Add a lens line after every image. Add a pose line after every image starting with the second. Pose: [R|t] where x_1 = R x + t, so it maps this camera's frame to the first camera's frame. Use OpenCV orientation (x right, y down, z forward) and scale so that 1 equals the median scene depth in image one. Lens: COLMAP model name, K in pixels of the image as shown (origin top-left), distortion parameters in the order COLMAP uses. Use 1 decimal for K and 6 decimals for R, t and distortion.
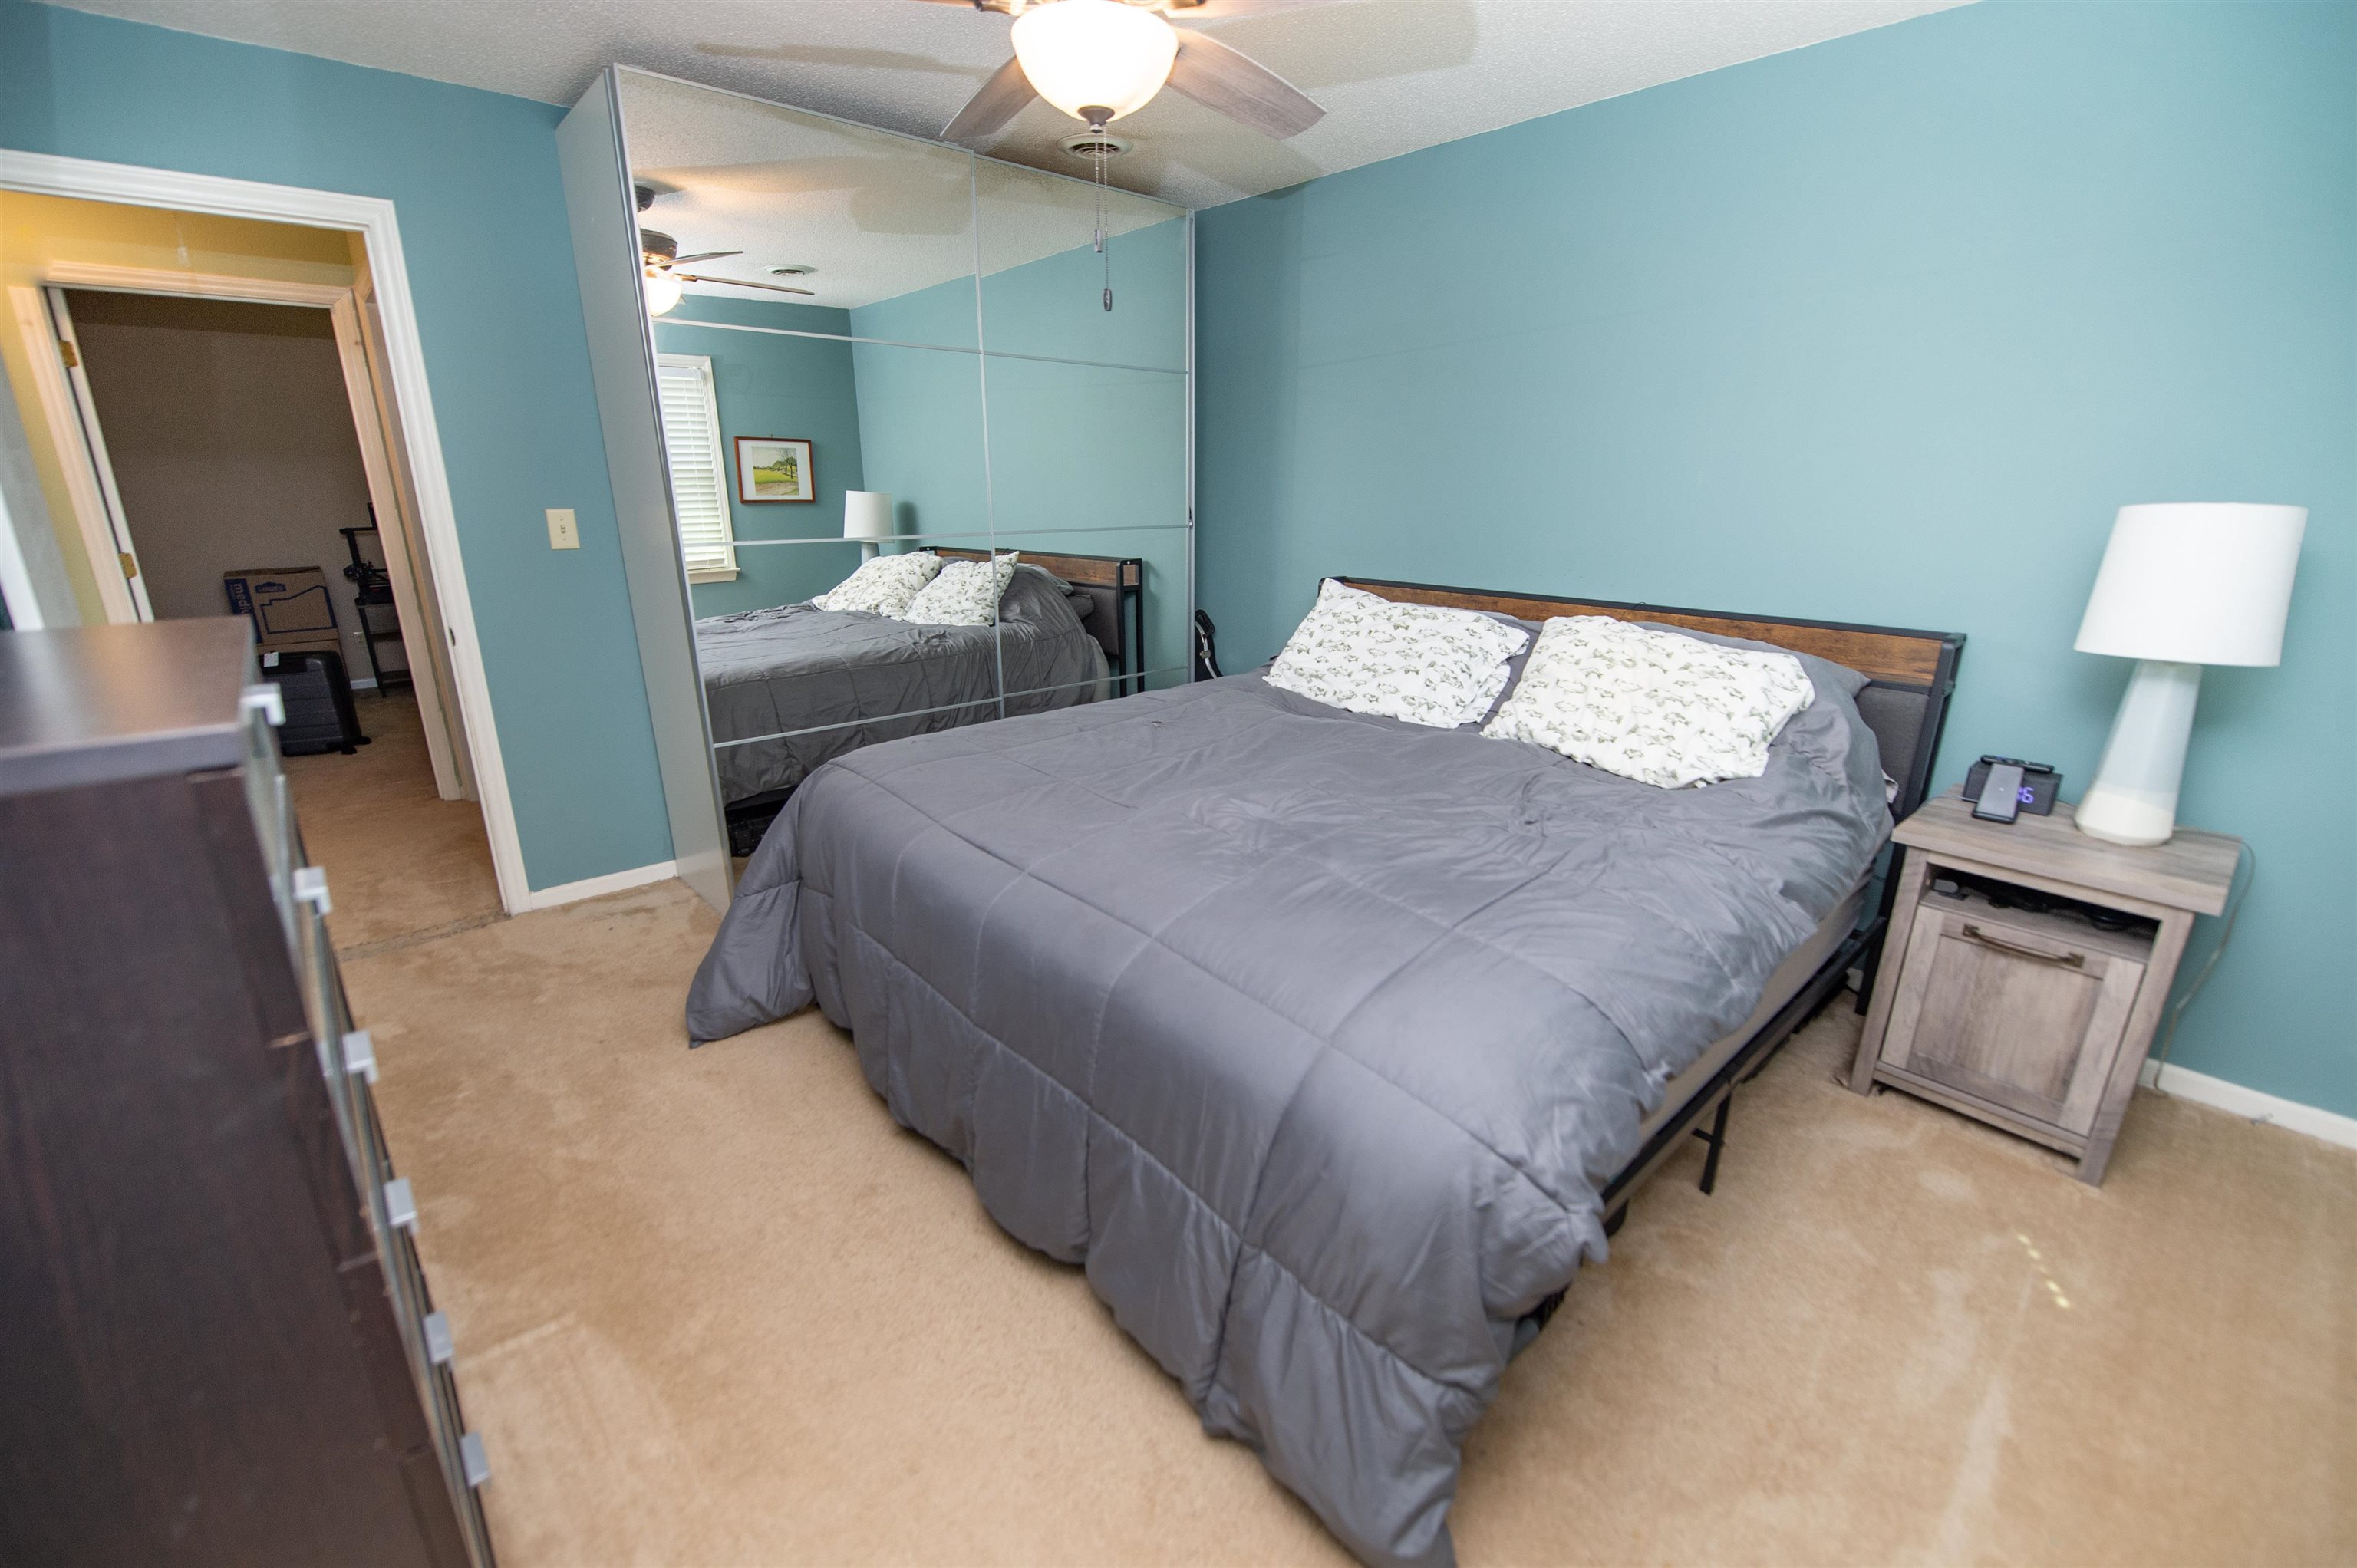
lens RADIAL K [[979.6, 0, 1178.5], [0, 979.6, 784.0], [0, 0, 1]] dist [-0.002126, 0.000272]
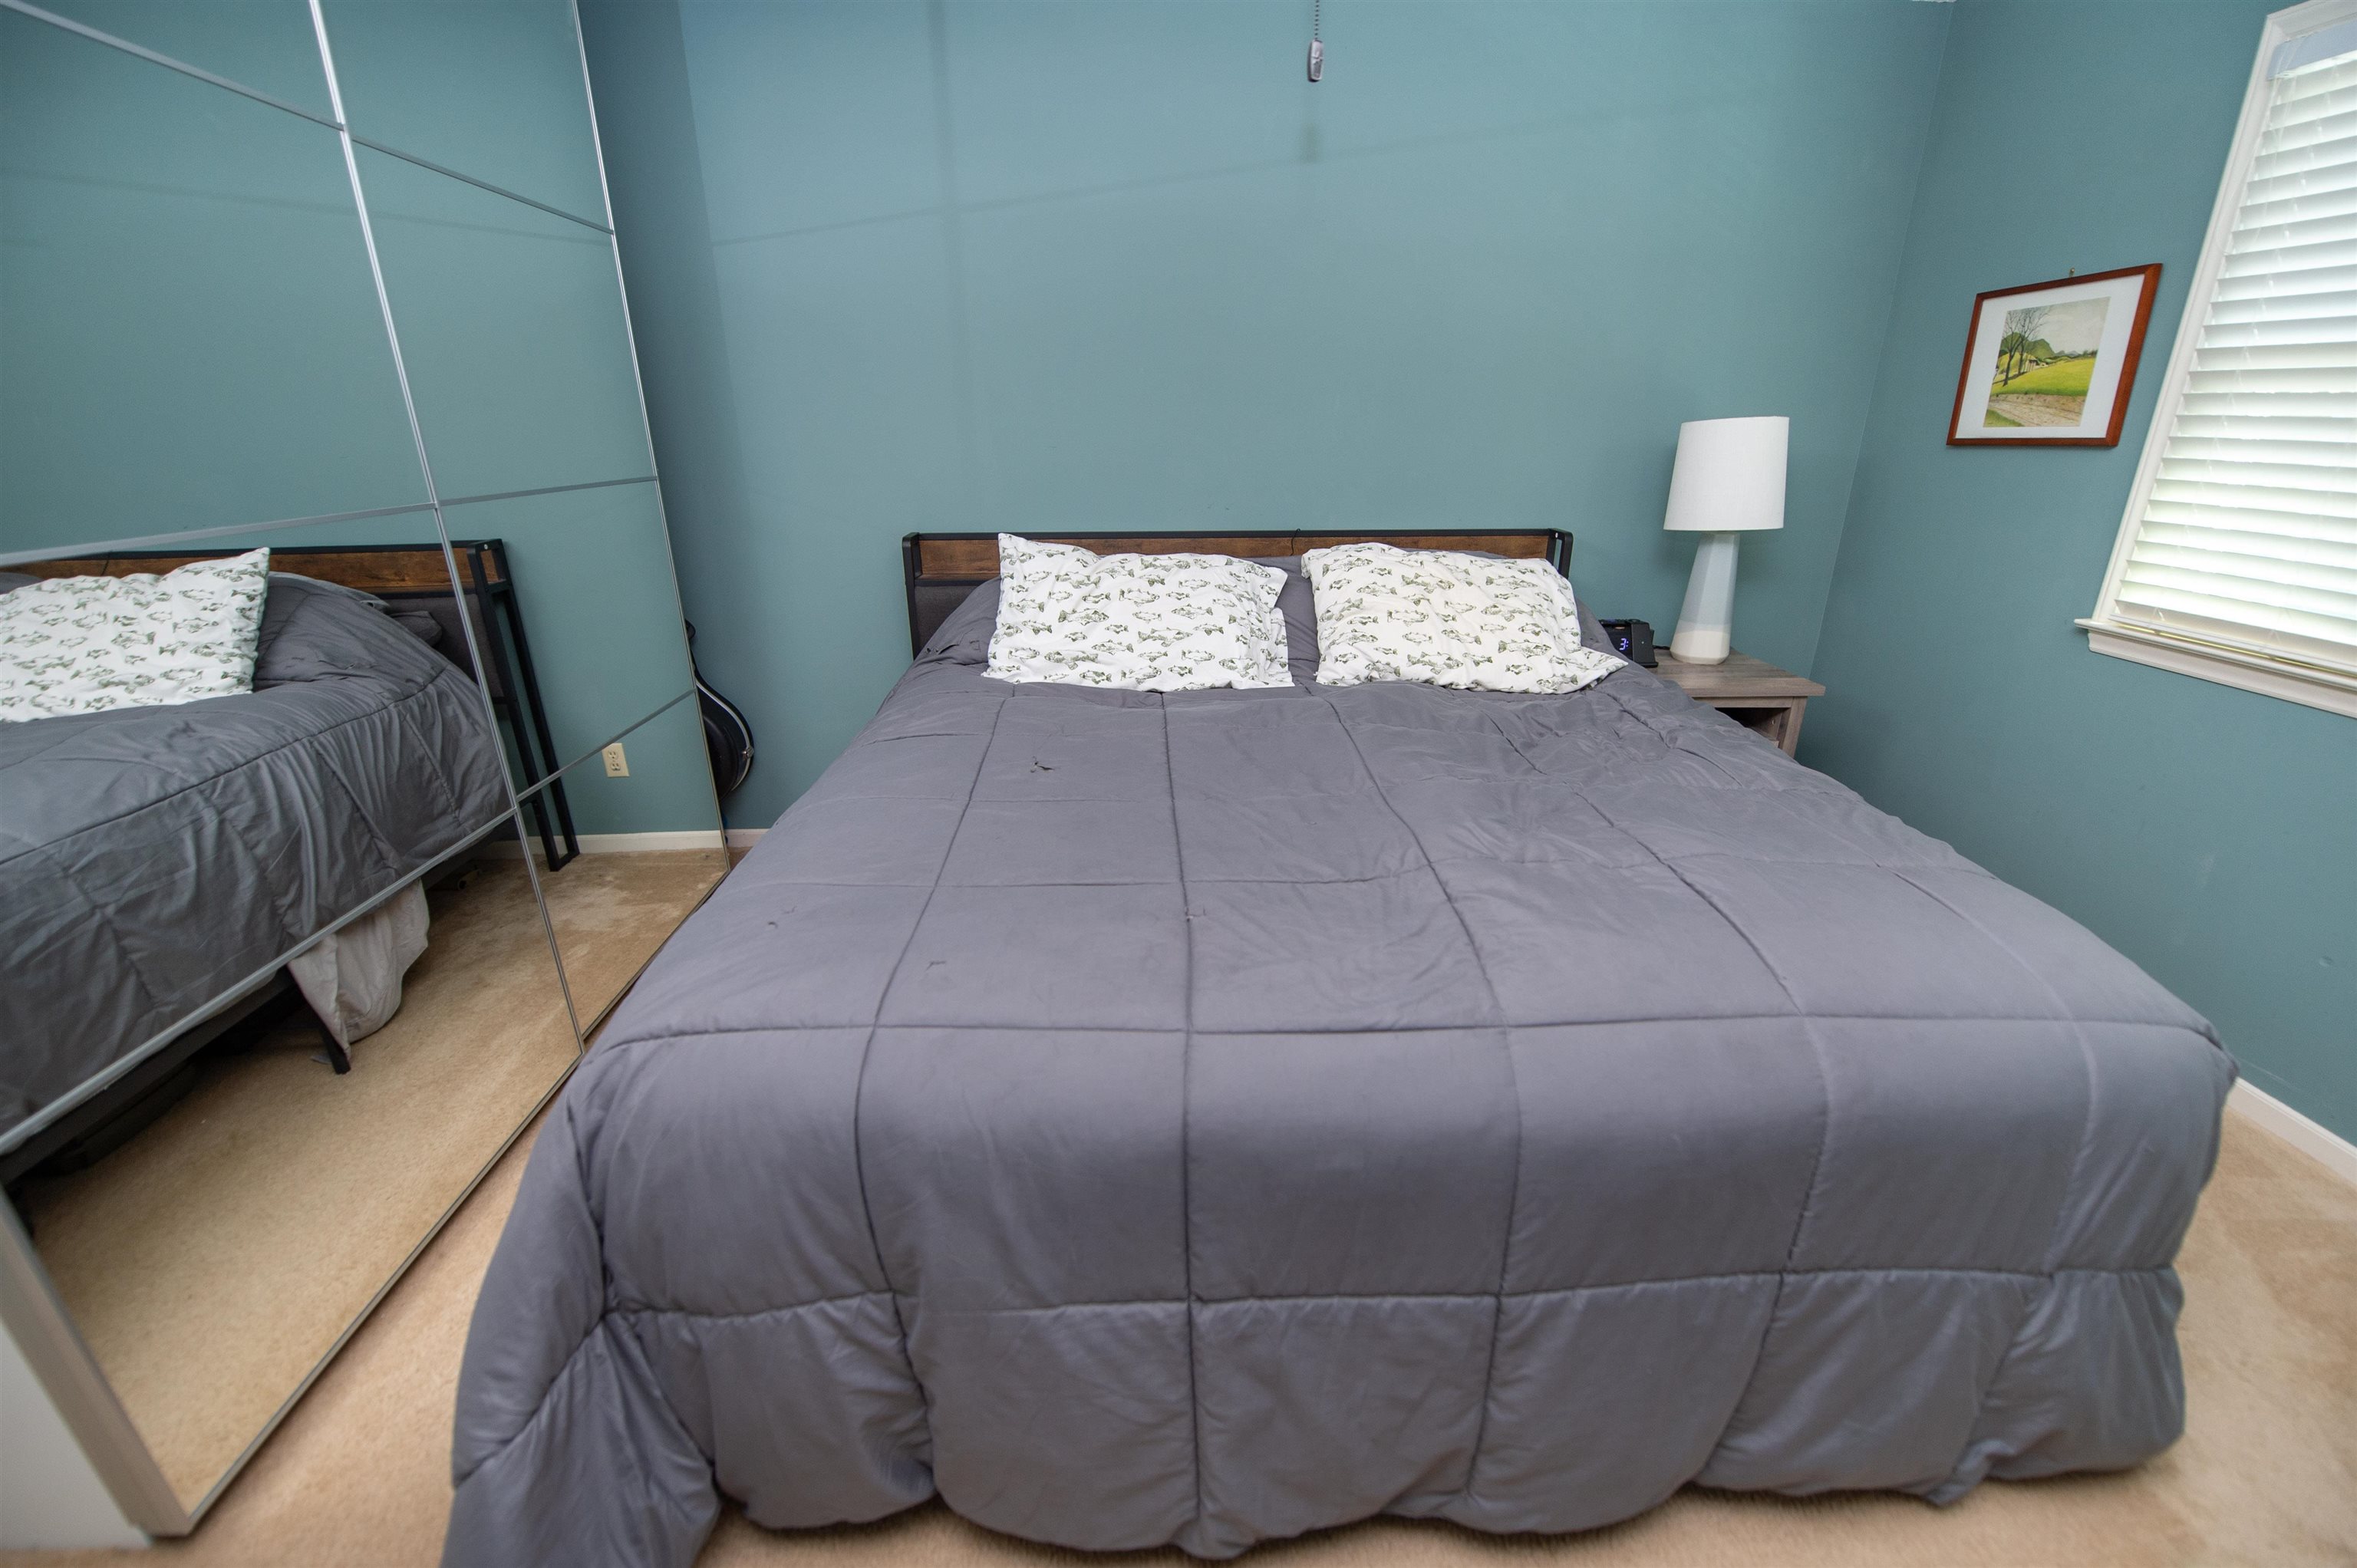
lens RADIAL K [[979.6, 0, 1178.5], [0, 979.6, 784.0], [0, 0, 1]] dist [-0.002126, 0.000272]
pose [[0.656244, -0.277638, 0.701614, -0.426818], [0.235015, 0.958800, 0.159592, -0.130554], [-0.717016, 0.060158, 0.694456, 0.427792]]
